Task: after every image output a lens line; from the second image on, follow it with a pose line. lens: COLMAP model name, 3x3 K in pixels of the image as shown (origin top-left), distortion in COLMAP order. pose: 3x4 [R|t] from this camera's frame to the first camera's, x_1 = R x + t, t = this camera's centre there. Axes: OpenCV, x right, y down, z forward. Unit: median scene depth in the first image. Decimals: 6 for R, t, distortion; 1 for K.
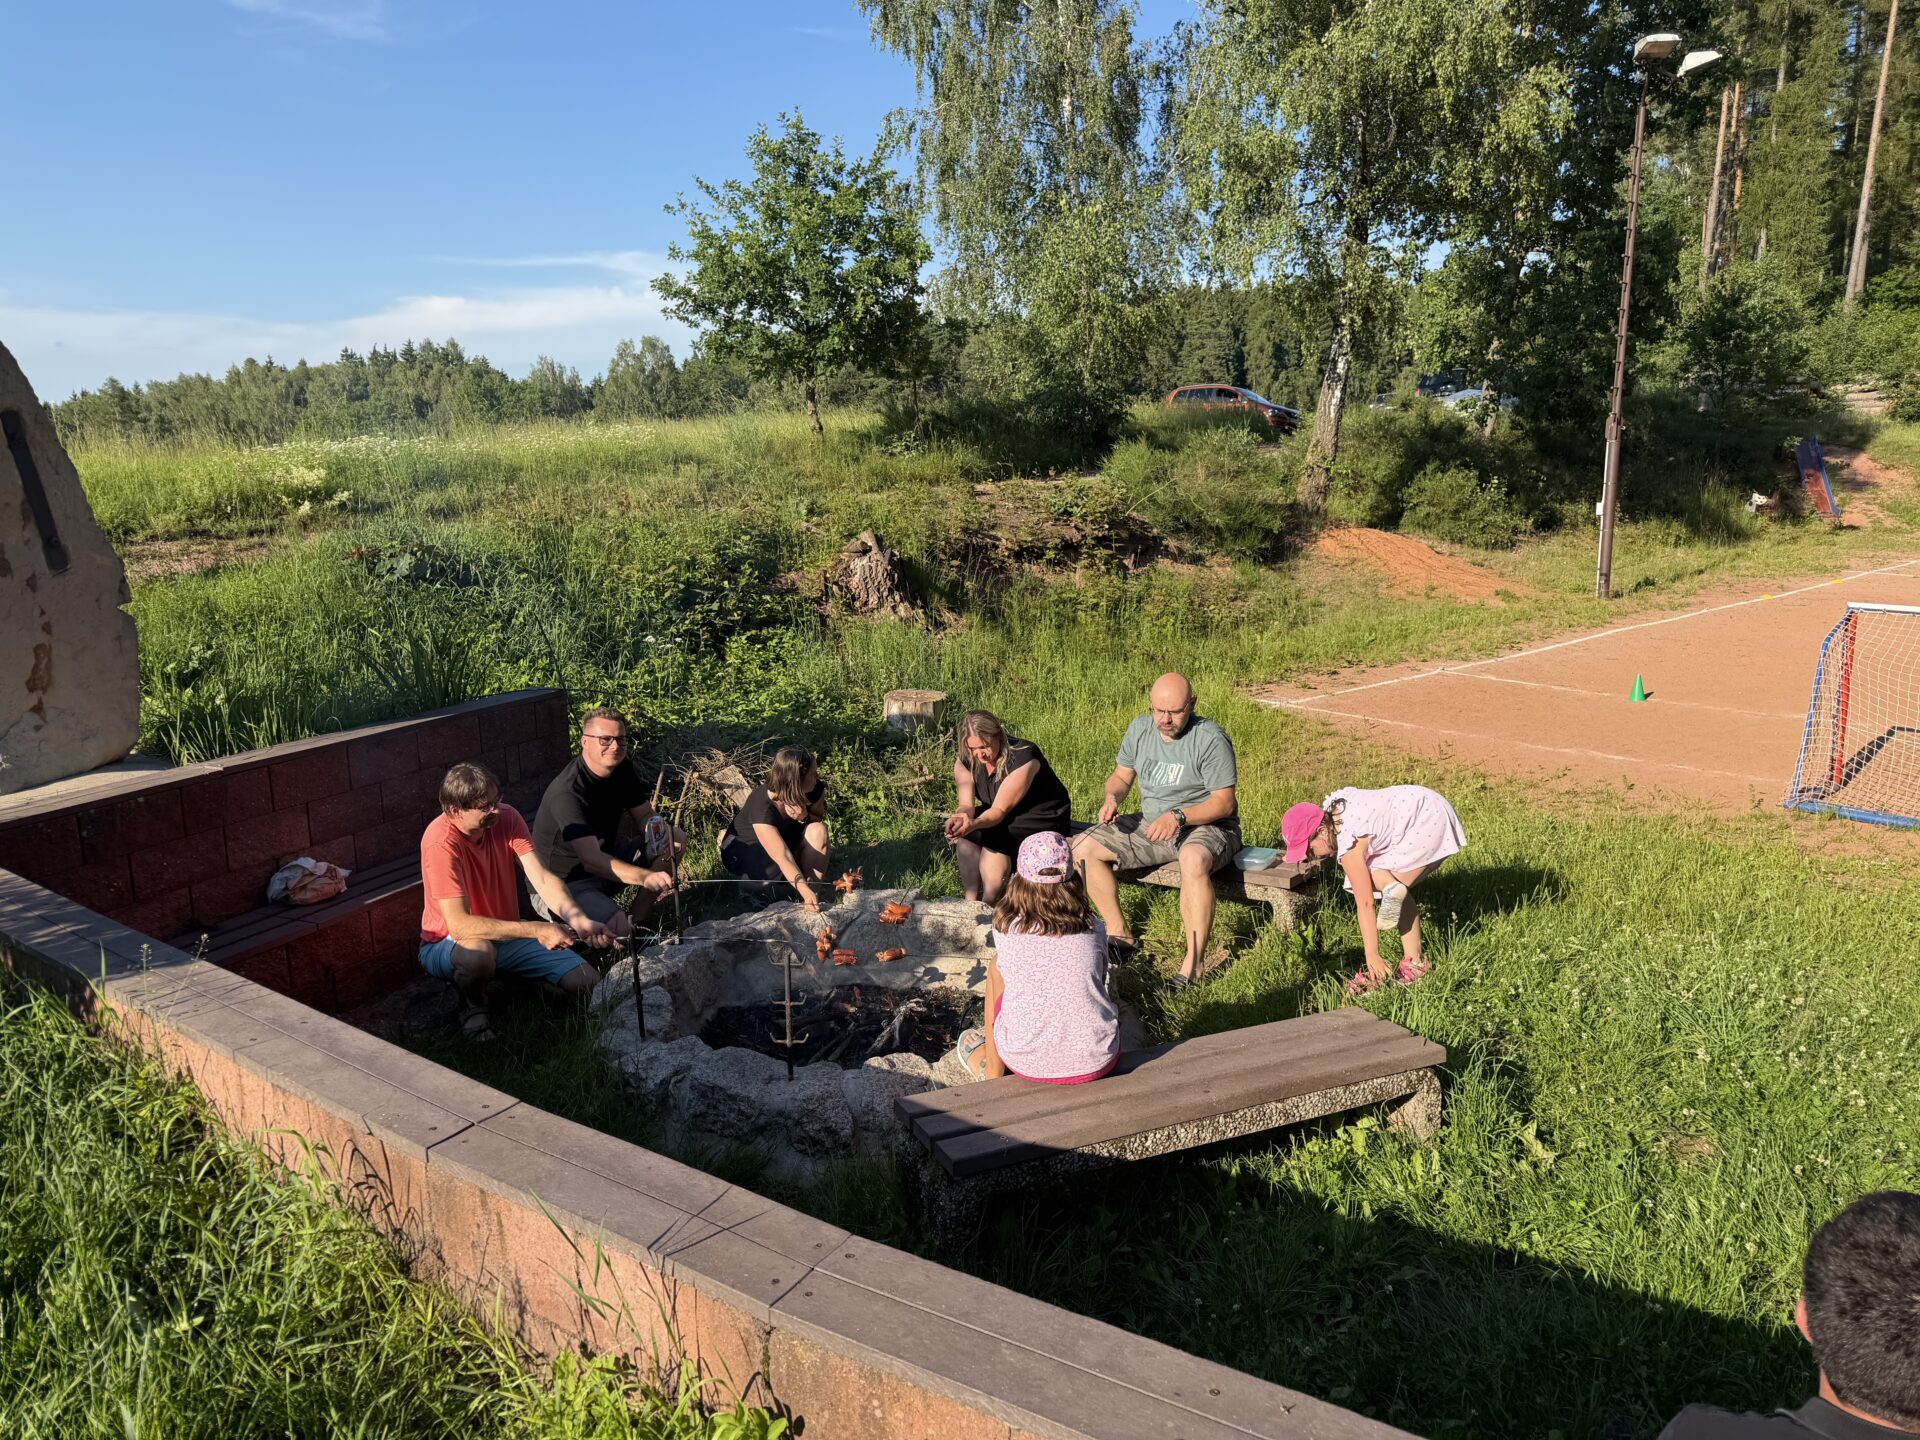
lens RADIAL K [[1368.8, 0, 958.3], [0, 1368.8, 717.8], [0, 0, 1]] dist [0.044295, -0.037443]
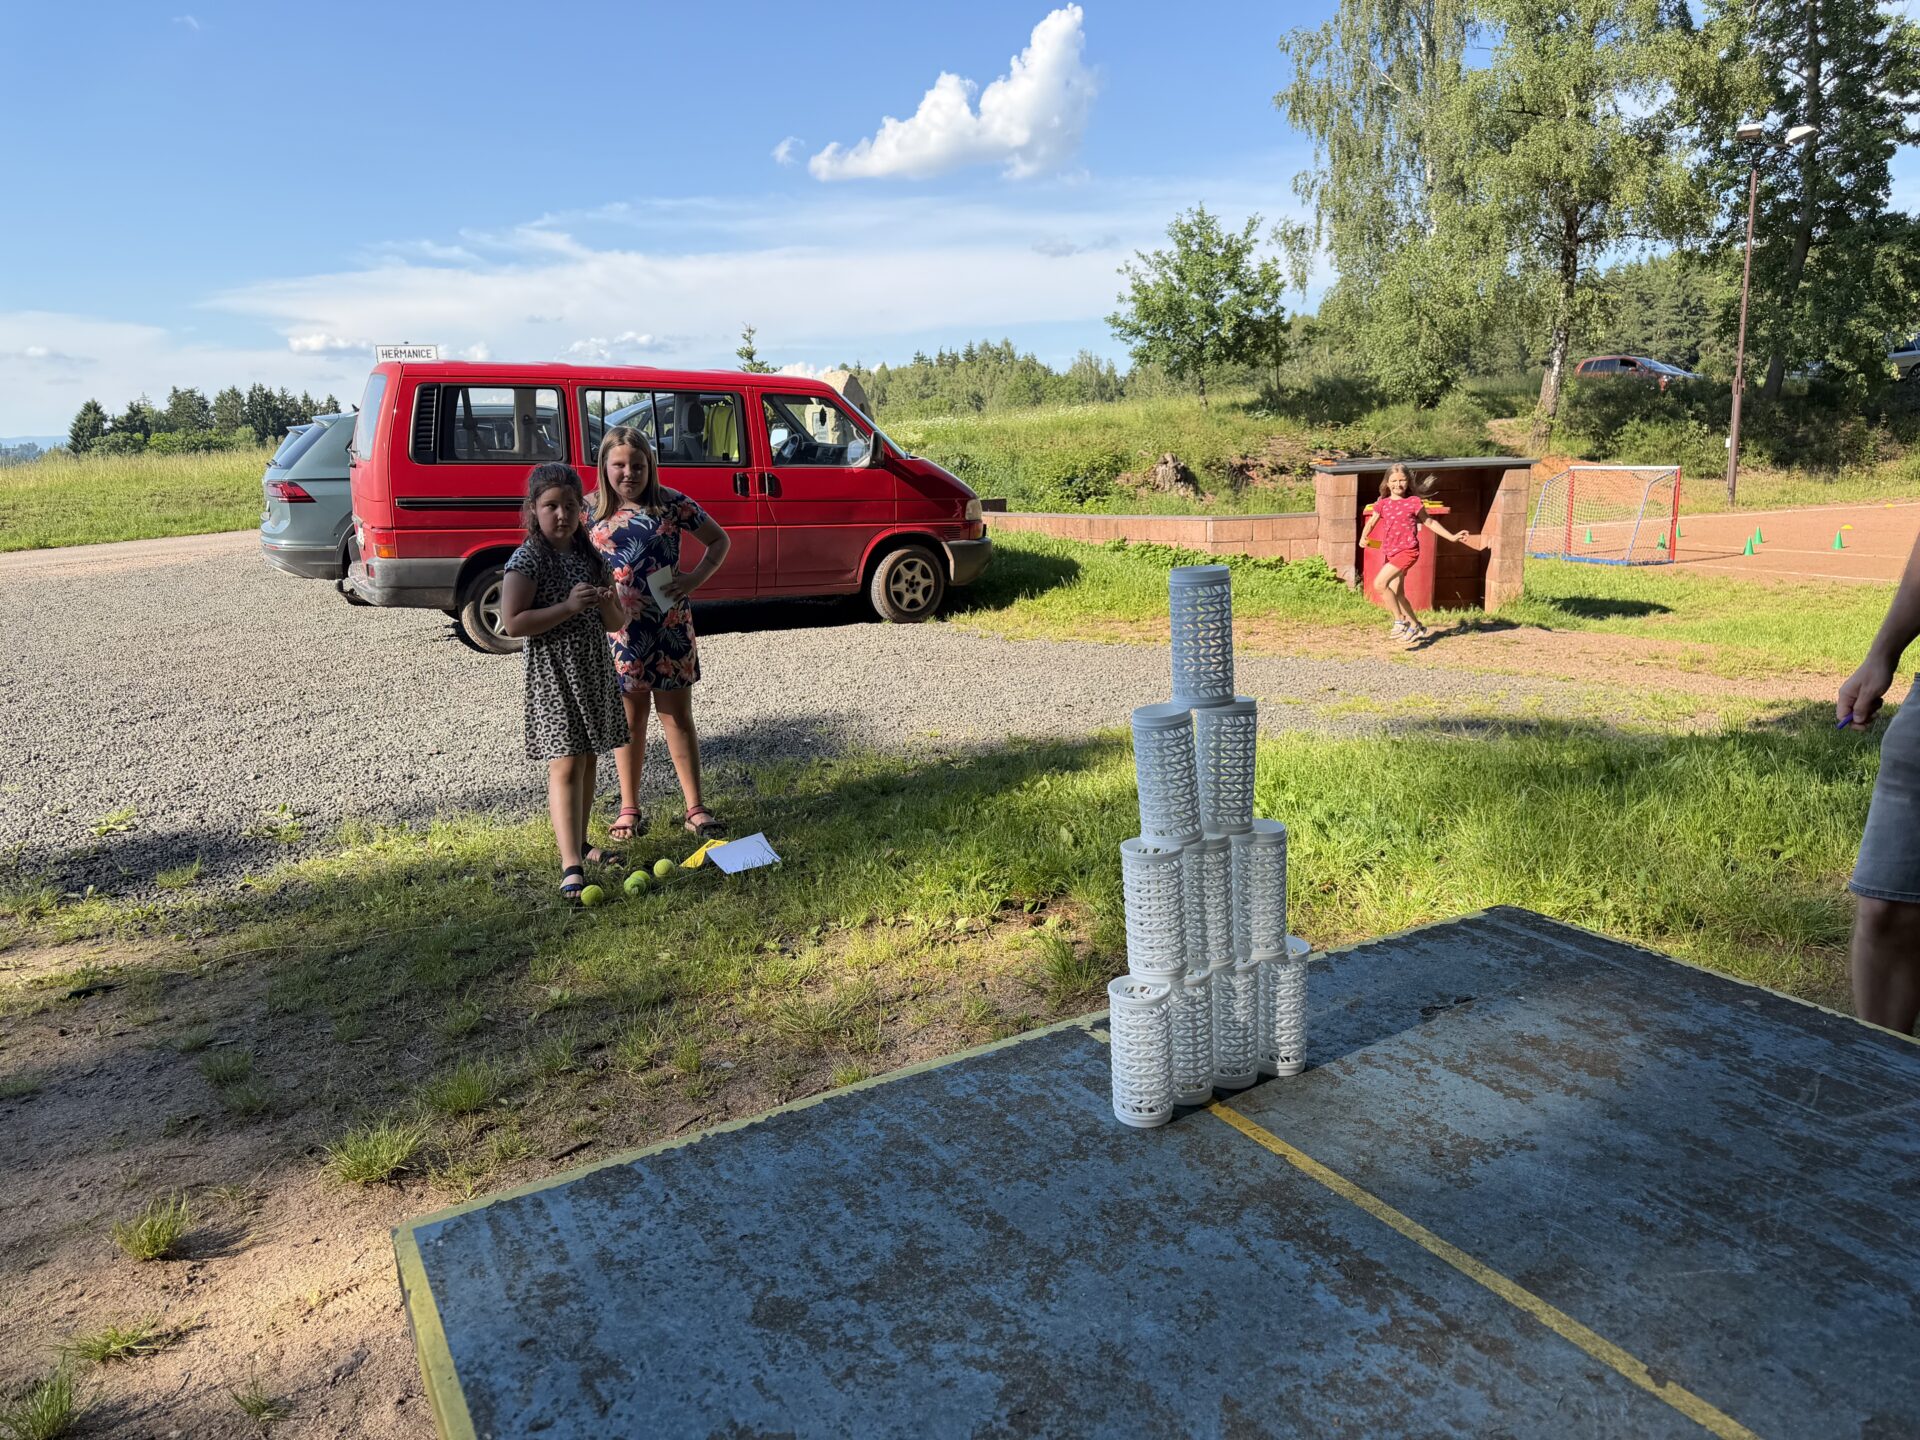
lens RADIAL K [[1368.8, 0, 962.4], [0, 1368.8, 712.4], [0, 0, 1]] dist [0.044295, -0.037443]
pose [[0.930237, 0.050520, -0.363465, 0.229452], [-0.048039, 0.998719, 0.015869, 0.128647], [0.363801, 0.002698, 0.931473, -0.561557]]
